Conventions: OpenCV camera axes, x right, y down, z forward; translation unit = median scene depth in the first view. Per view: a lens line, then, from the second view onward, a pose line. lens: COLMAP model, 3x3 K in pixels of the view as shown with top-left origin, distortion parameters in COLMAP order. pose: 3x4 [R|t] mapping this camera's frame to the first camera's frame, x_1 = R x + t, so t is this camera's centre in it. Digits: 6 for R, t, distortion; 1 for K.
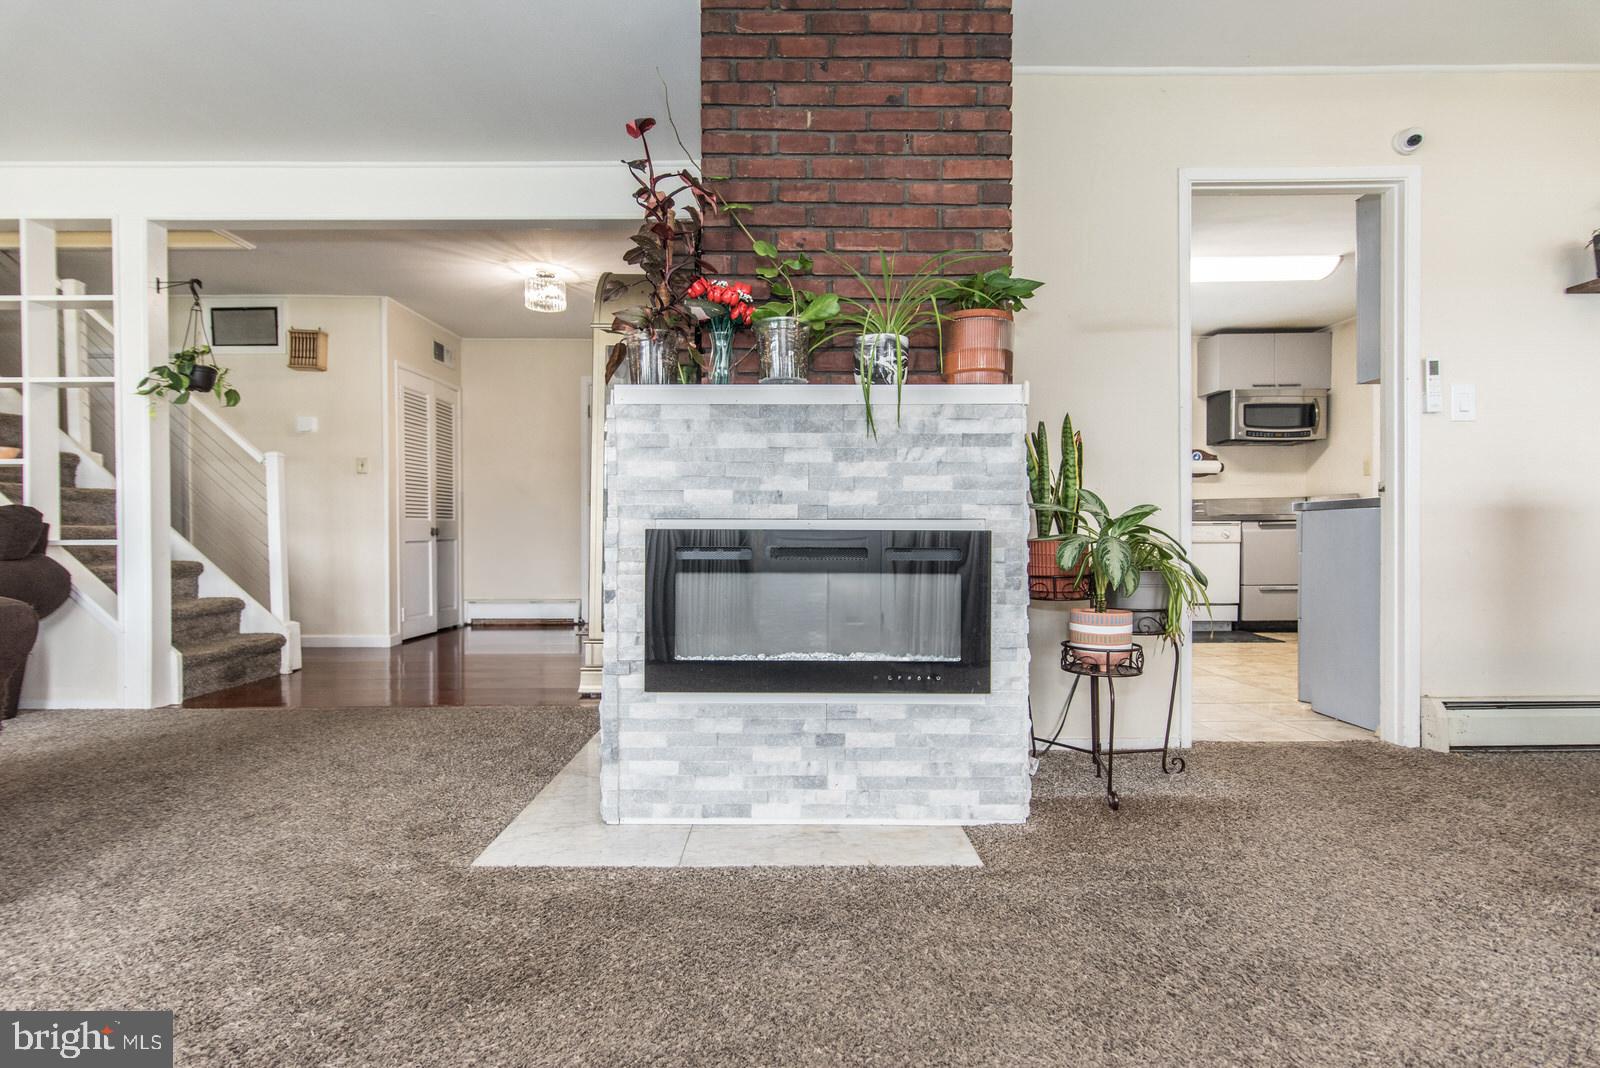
lens RADIAL K [[778.8, 0, 800.0], [0, 778.8, 534.0], [0, 0, 1]] dist [0.000540, 0.000513]
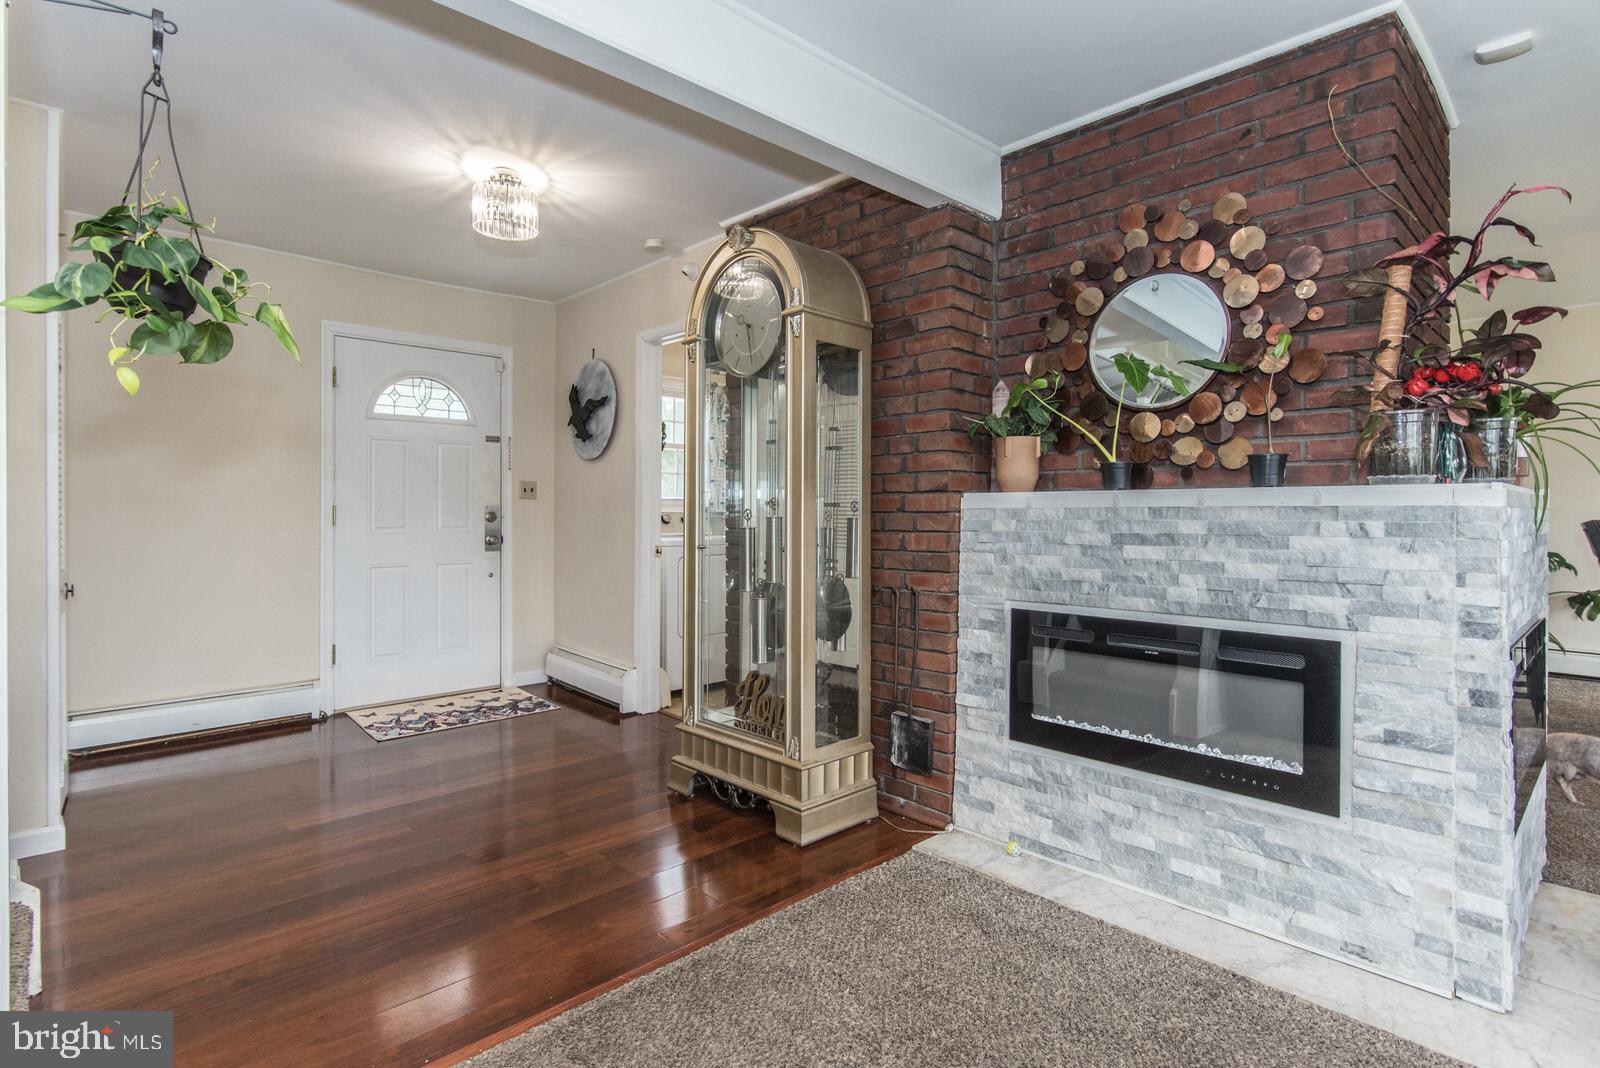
lens RADIAL K [[788.4, 0, 798.6], [0, 788.4, 509.4], [0, 0, 1]] dist [-0.003987, -0.000413]
pose [[0.732343, 0.005117, 0.680916, -1.362835], [-0.002506, 0.999985, -0.004819, -0.157281], [-0.680931, 0.001823, 0.732345, 0.893913]]
